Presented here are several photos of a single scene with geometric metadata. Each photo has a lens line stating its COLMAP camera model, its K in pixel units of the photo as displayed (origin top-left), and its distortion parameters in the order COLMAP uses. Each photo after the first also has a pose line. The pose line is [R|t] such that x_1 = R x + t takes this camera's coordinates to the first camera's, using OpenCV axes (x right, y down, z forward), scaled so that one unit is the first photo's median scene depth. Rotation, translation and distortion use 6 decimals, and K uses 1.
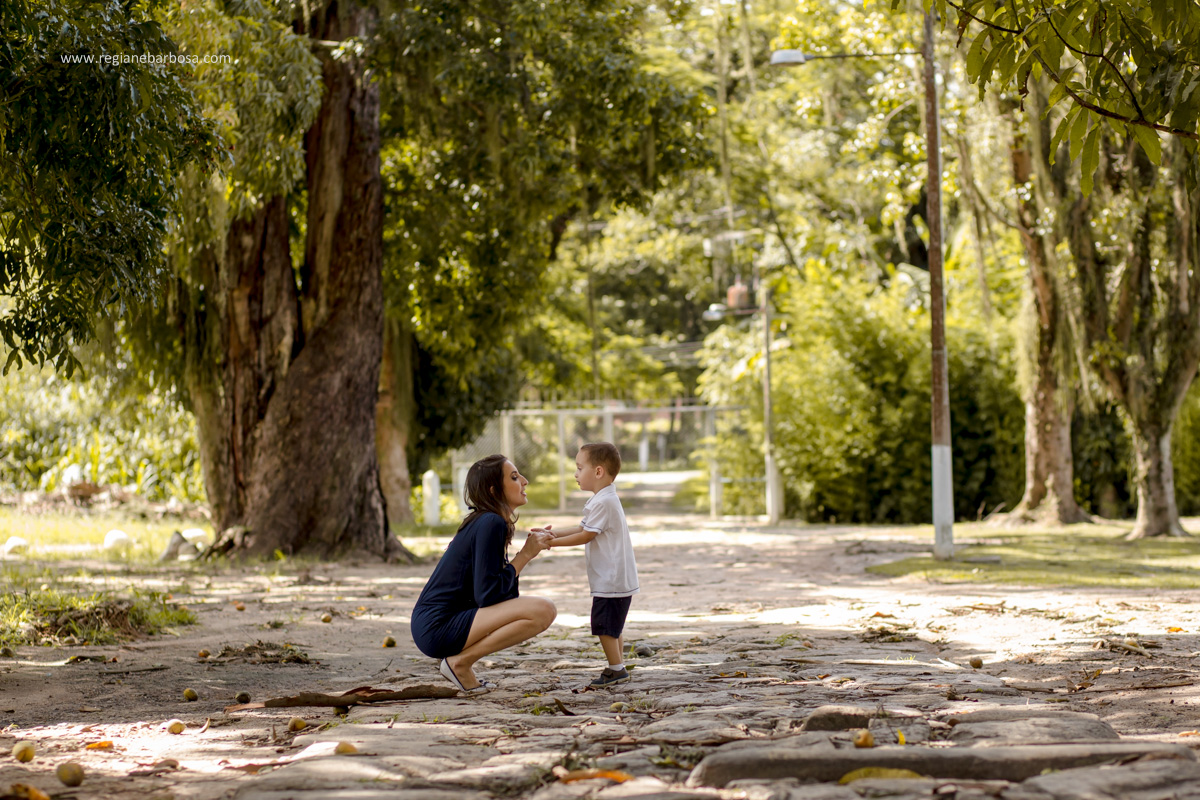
lens RADIAL K [[2534.8, 0, 600.8], [0, 2534.8, 400.6], [0, 0, 1]] dist [-0.028435, 0.000000]
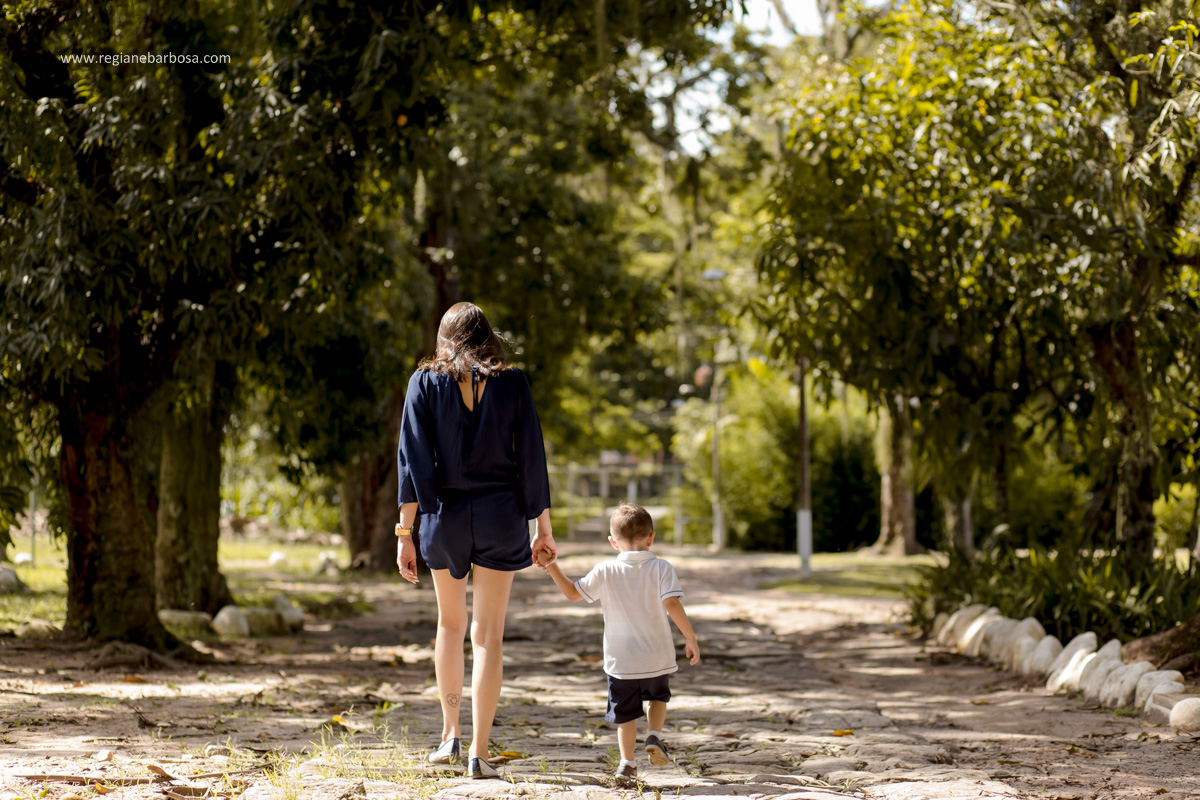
lens RADIAL K [[2534.8, 0, 599.2], [0, 2534.8, 399.2], [0, 0, 1]] dist [-0.028435, 0.000000]
pose [[0.999922, 0.012445, -0.001018, 0.001256], [-0.012449, 0.999914, -0.004158, -0.030214], [0.000966, 0.004170, 0.999991, -0.422600]]
